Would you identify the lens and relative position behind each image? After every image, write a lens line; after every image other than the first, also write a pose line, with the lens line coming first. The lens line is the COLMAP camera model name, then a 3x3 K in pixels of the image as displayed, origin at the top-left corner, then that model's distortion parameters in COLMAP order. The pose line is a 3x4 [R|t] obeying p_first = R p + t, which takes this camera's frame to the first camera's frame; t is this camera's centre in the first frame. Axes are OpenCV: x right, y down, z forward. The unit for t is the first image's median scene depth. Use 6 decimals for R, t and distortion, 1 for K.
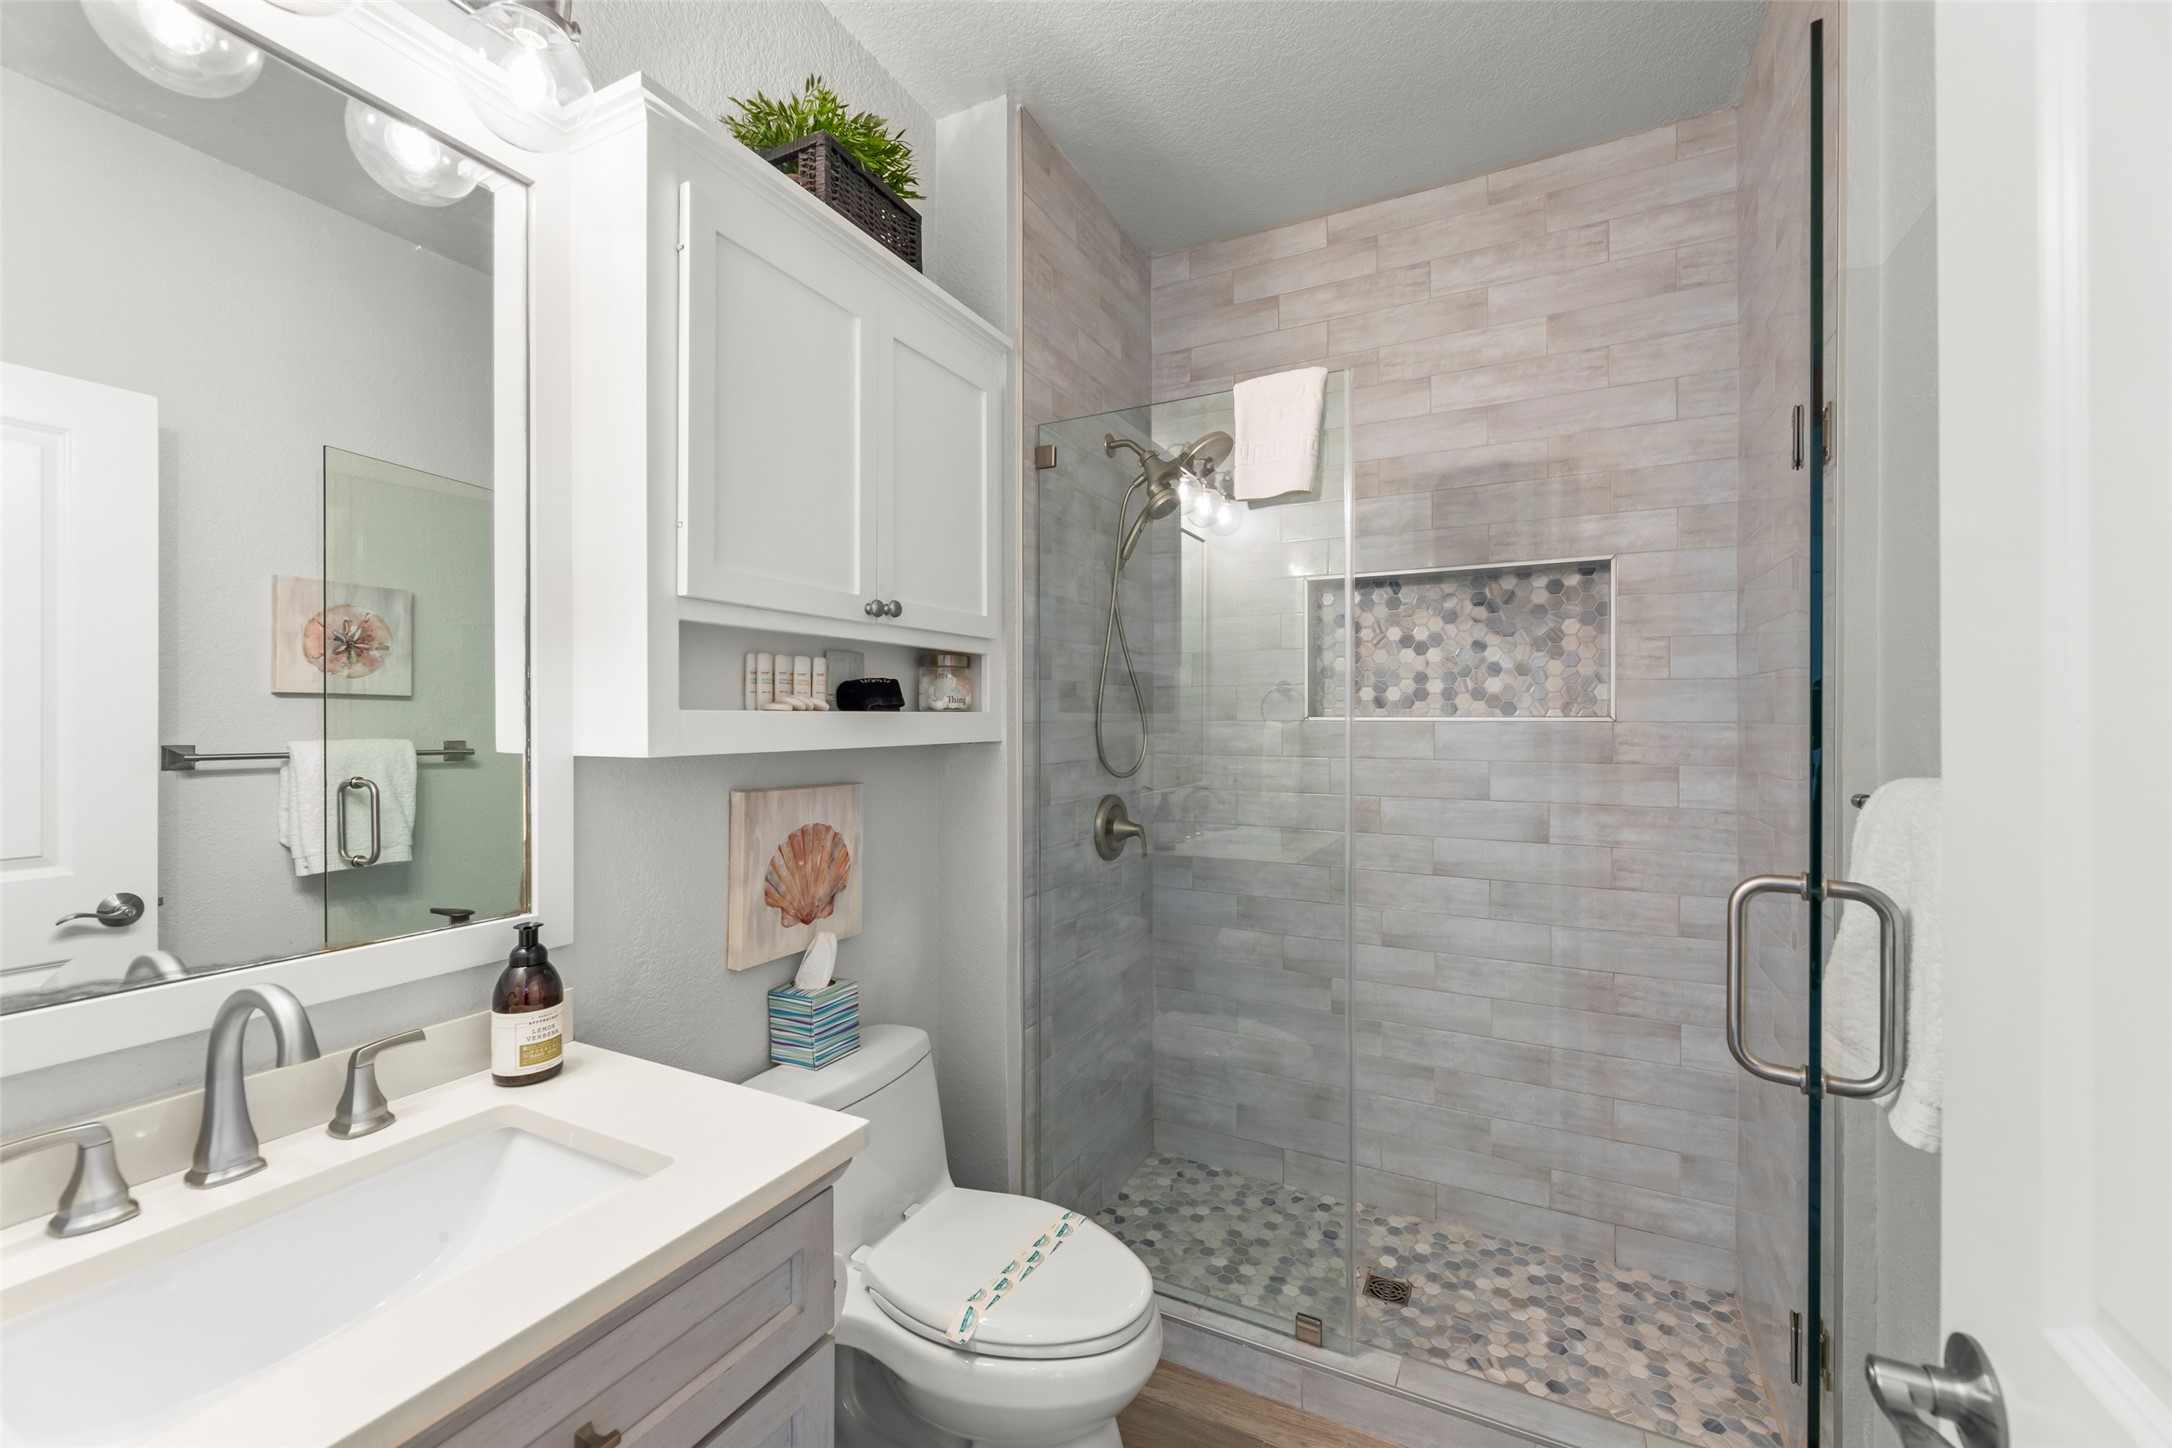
lens RADIAL K [[879.8, 0, 1065.8], [0, 879.8, 719.0], [0, 0, 1]] dist [0.001087, 0.001344]
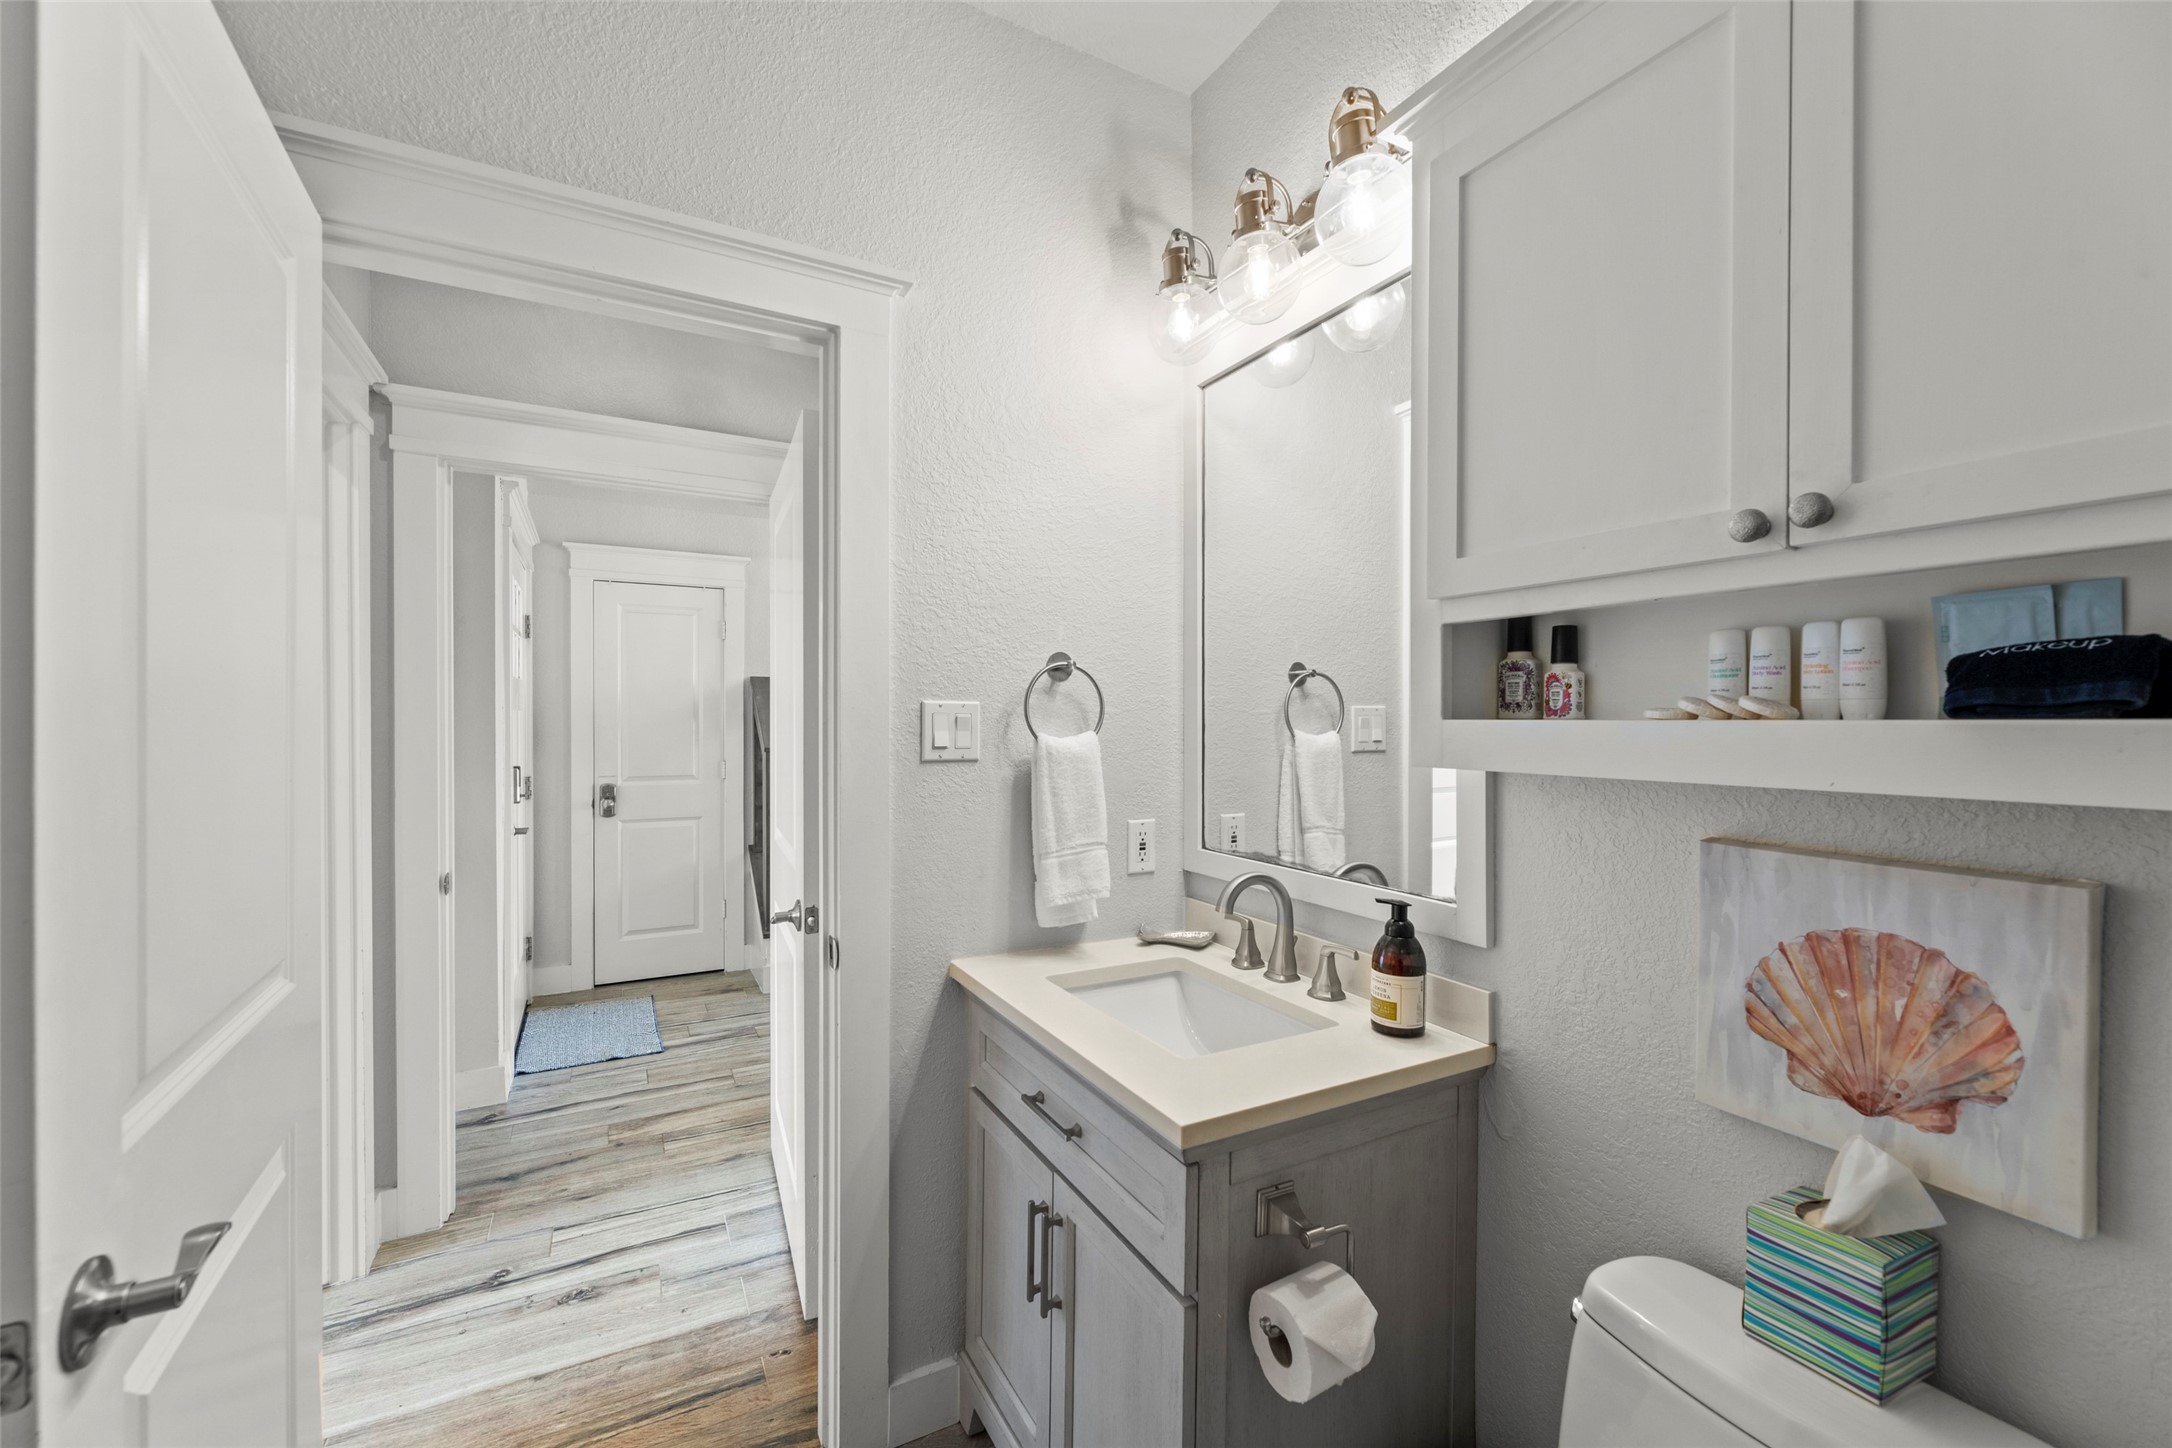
lens RADIAL K [[879.8, 0, 1066.6], [0, 879.8, 727.7], [0, 0, 1]] dist [0.001087, 0.001344]
pose [[-0.566988, 0.007392, -0.823693, 0.435269], [0.000109, 0.999960, 0.008899, -0.008946], [0.823726, 0.004956, -0.566966, 0.917139]]
